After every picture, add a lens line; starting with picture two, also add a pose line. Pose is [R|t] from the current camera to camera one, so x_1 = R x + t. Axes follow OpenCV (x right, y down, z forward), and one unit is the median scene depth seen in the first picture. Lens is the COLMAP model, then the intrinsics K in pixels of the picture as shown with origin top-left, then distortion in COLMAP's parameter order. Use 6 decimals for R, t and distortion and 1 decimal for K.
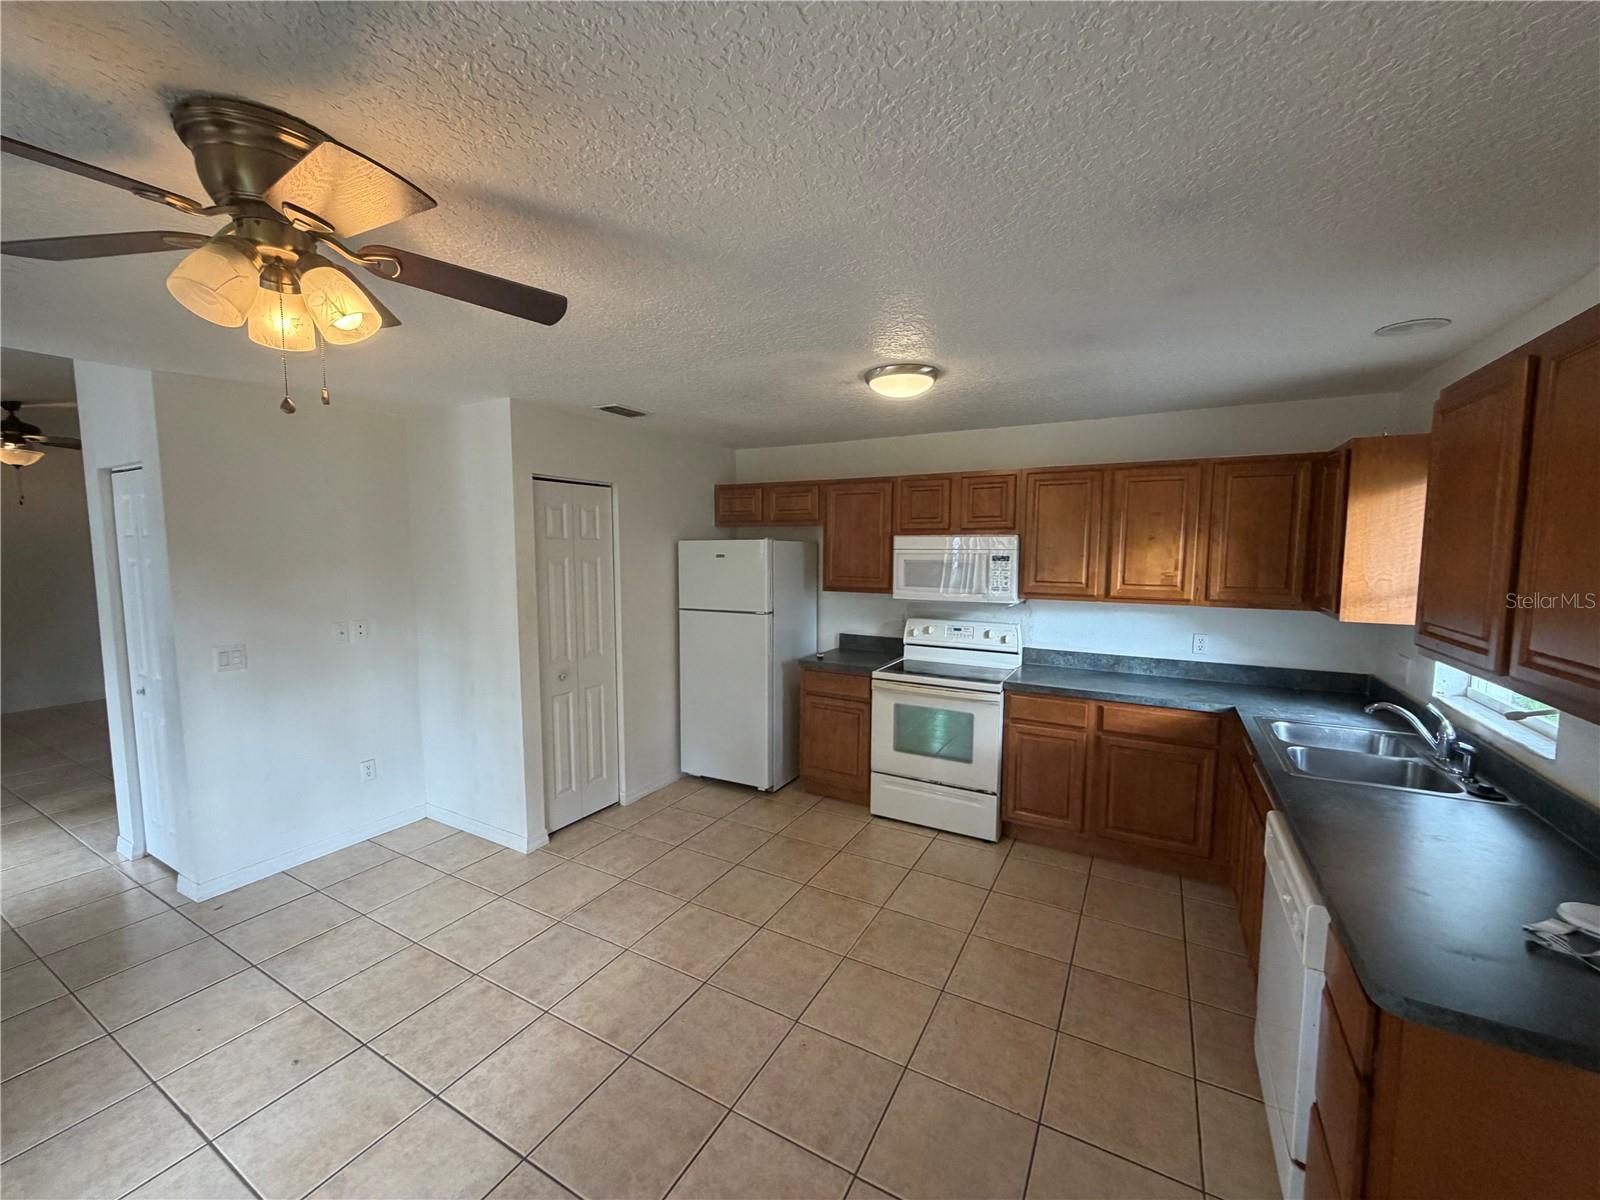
lens RADIAL K [[636.8, 0, 795.4], [0, 636.8, 601.3], [0, 0, 1]] dist [-0.001689, 0.000284]
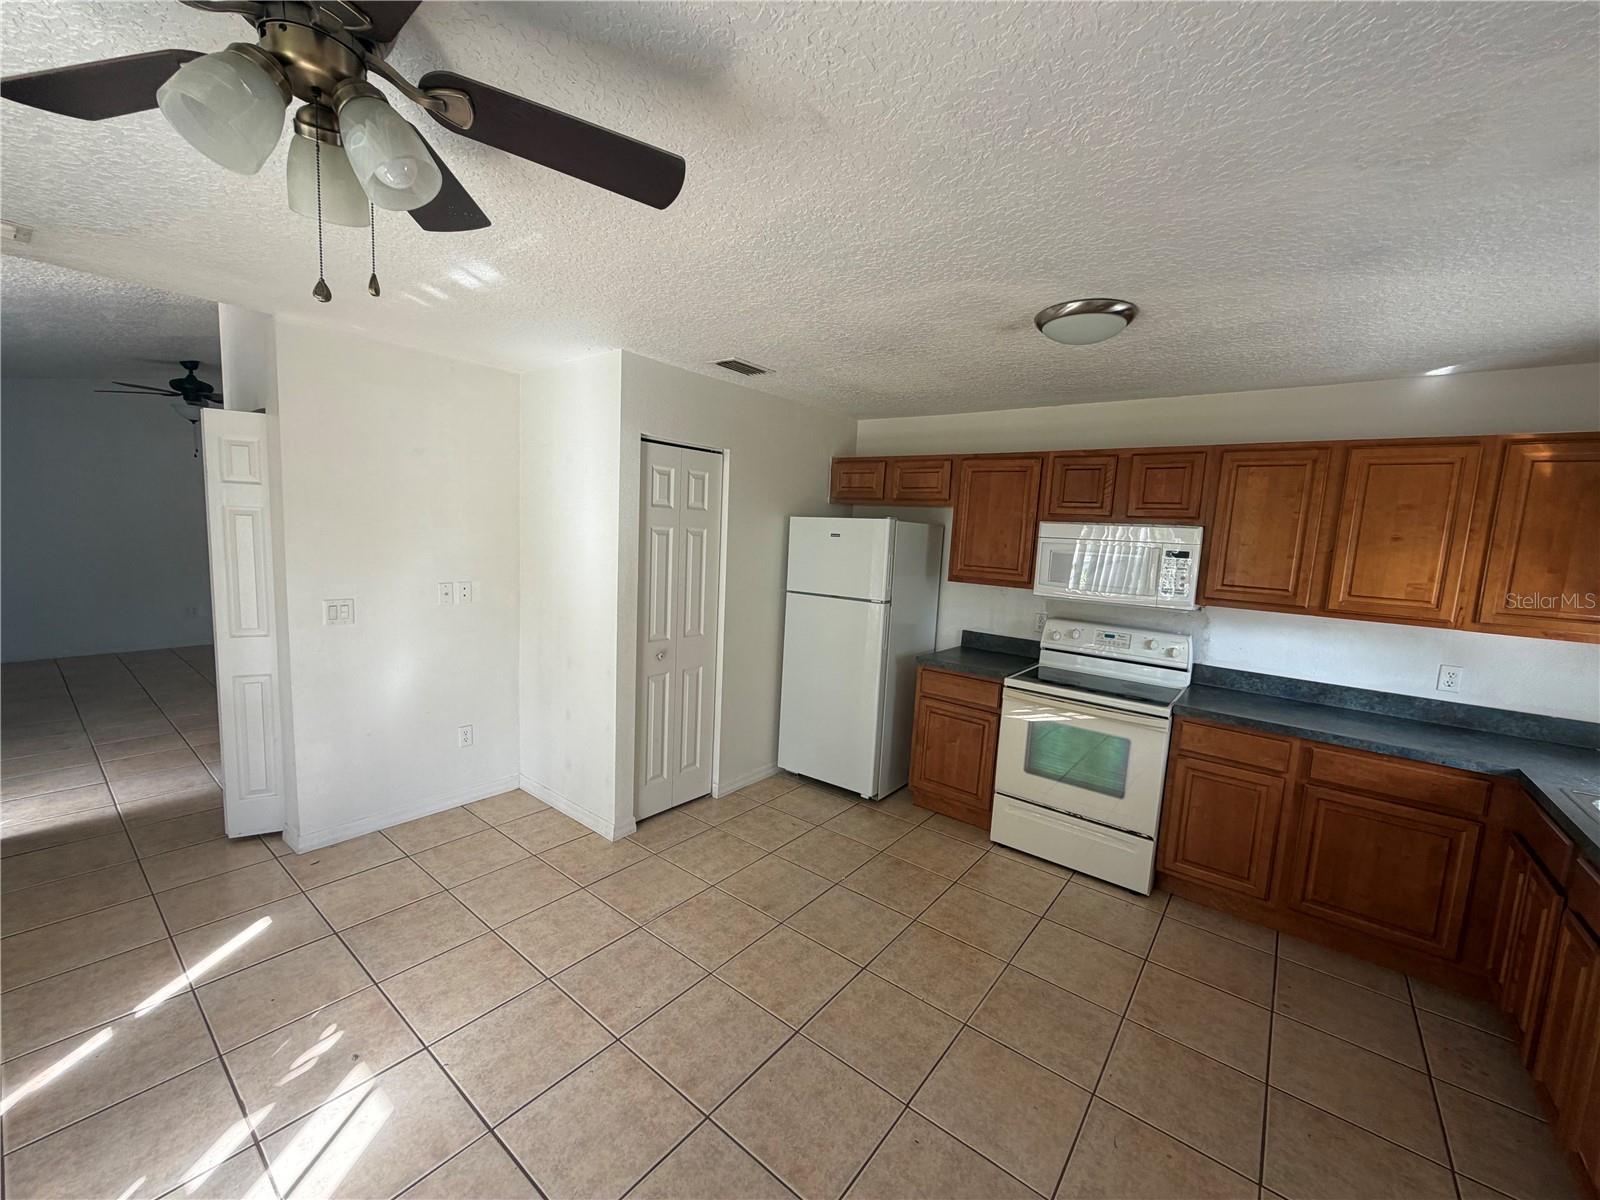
lens RADIAL K [[636.8, 0, 793.1], [0, 636.8, 602.6], [0, 0, 1]] dist [-0.001689, 0.000284]
pose [[0.985765, 0.065751, -0.154741, -0.039598], [-0.062082, 0.997666, 0.028428, 0.002507], [0.156249, -0.018417, 0.987546, 0.125789]]
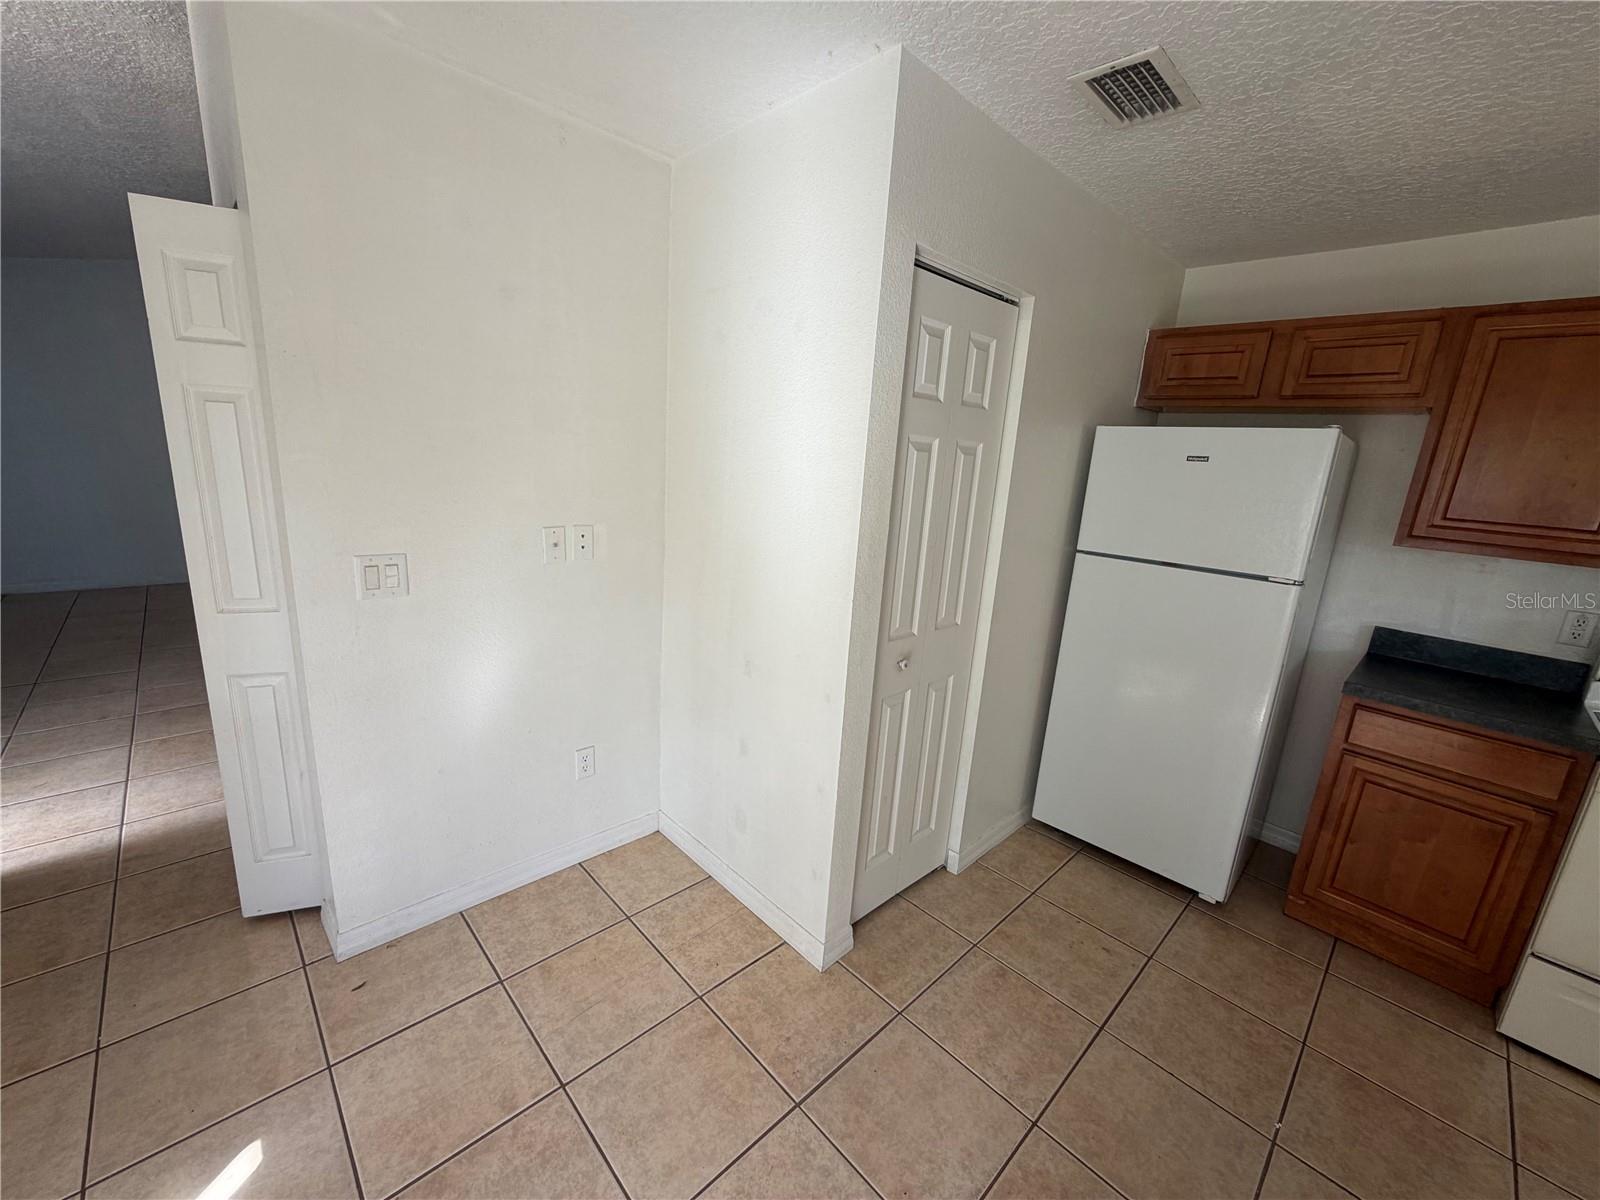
lens RADIAL K [[636.8, 0, 791.4], [0, 636.8, 601.4], [0, 0, 1]] dist [-0.001689, 0.000284]
pose [[0.952387, 0.127649, -0.276884, -0.345931], [-0.089539, 0.985193, 0.146212, -0.004706], [0.291448, -0.114459, 0.949714, 0.514871]]
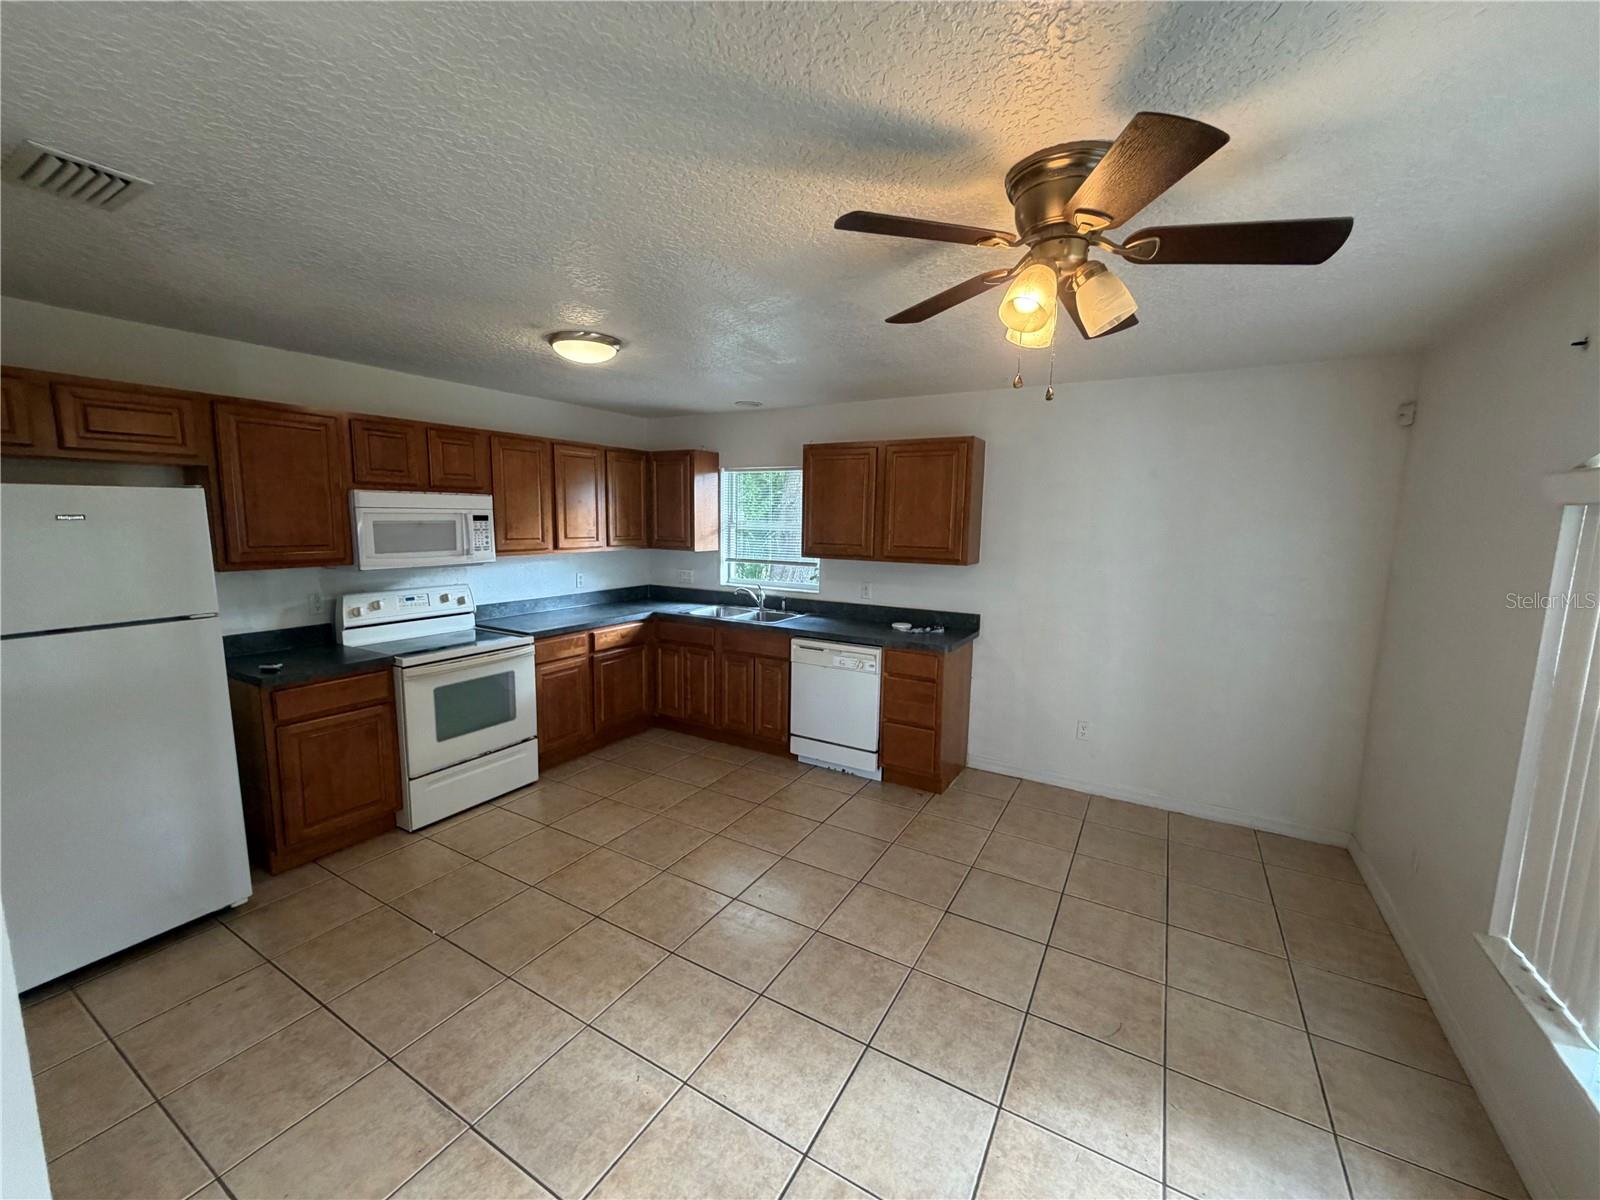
lens RADIAL K [[636.8, 0, 795.8], [0, 636.8, 598.5], [0, 0, 1]] dist [-0.001689, 0.000284]
pose [[0.017220, -0.133132, 0.990949, -0.768586], [0.069849, 0.988834, 0.131634, -0.044480], [-0.997409, 0.066950, 0.026326, 0.550134]]
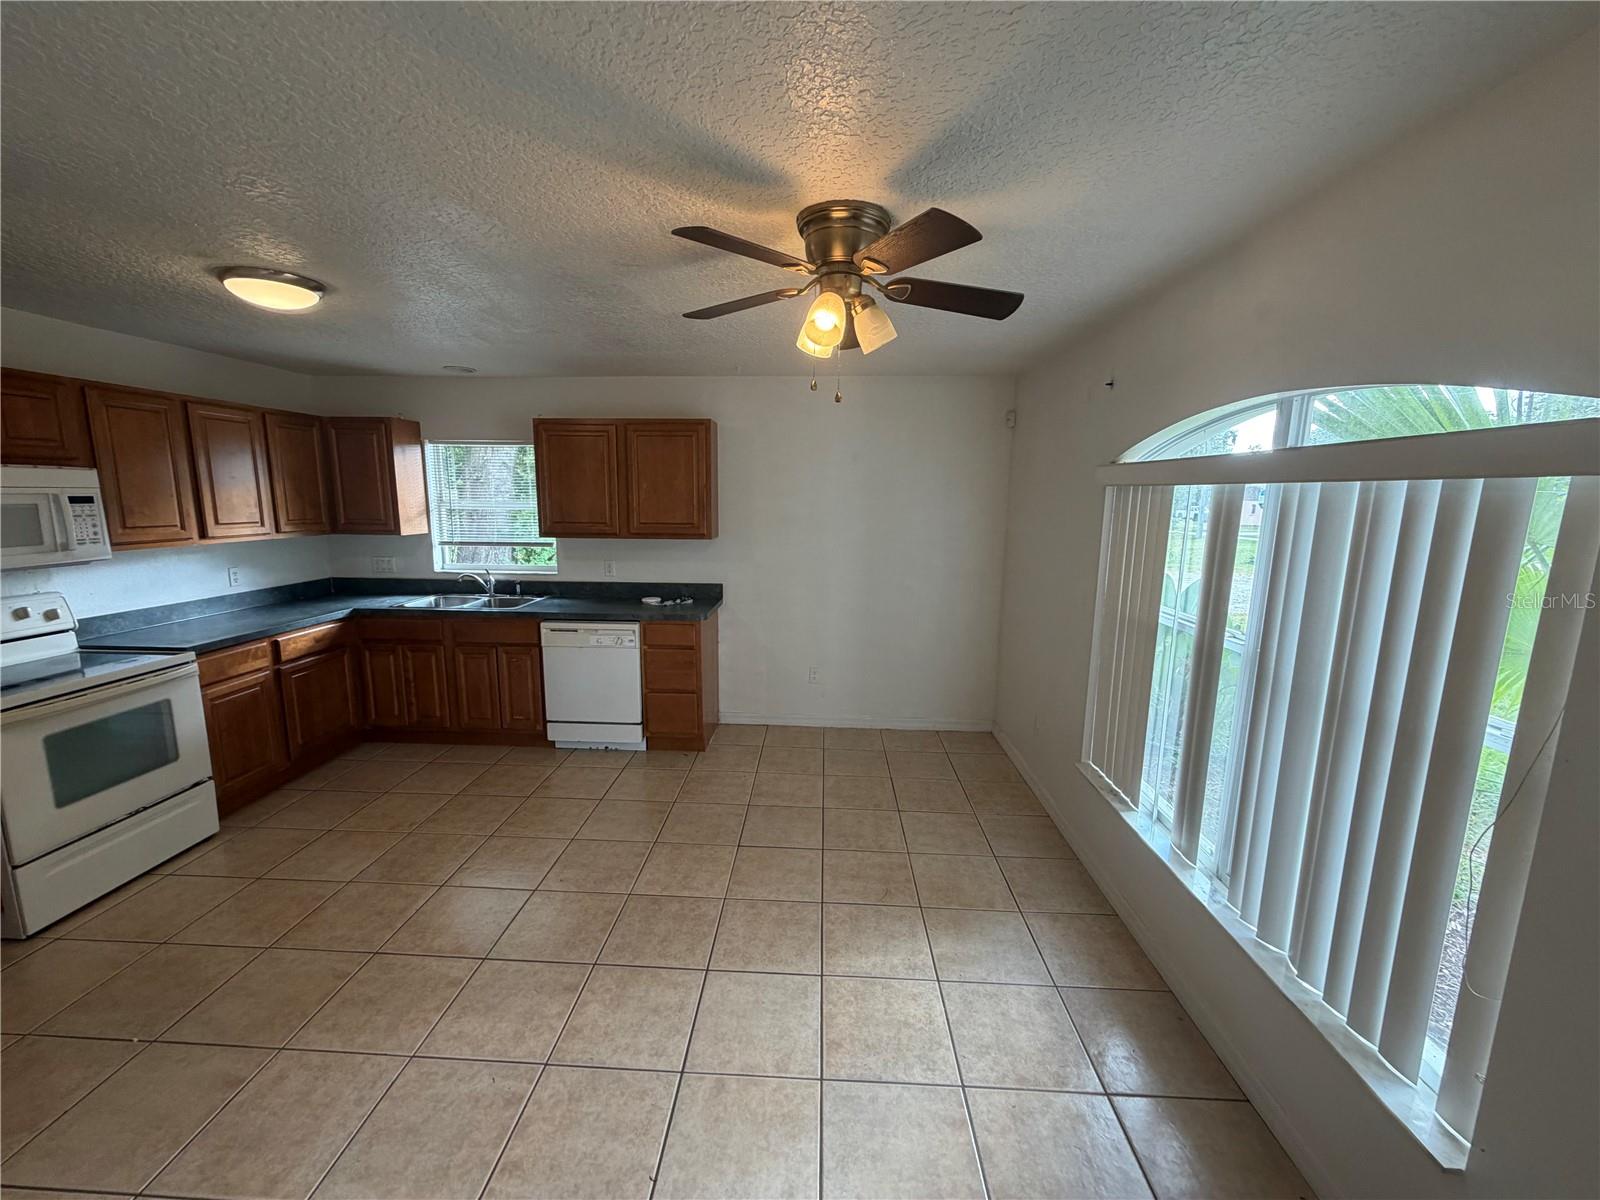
lens RADIAL K [[636.8, 0, 796.0], [0, 636.8, 597.7], [0, 0, 1]] dist [-0.001689, 0.000284]
pose [[-0.450271, -0.151496, 0.879946, -0.804652], [0.064135, 0.977468, 0.201104, -0.058670], [-0.890586, 0.146987, -0.430409, 0.675618]]
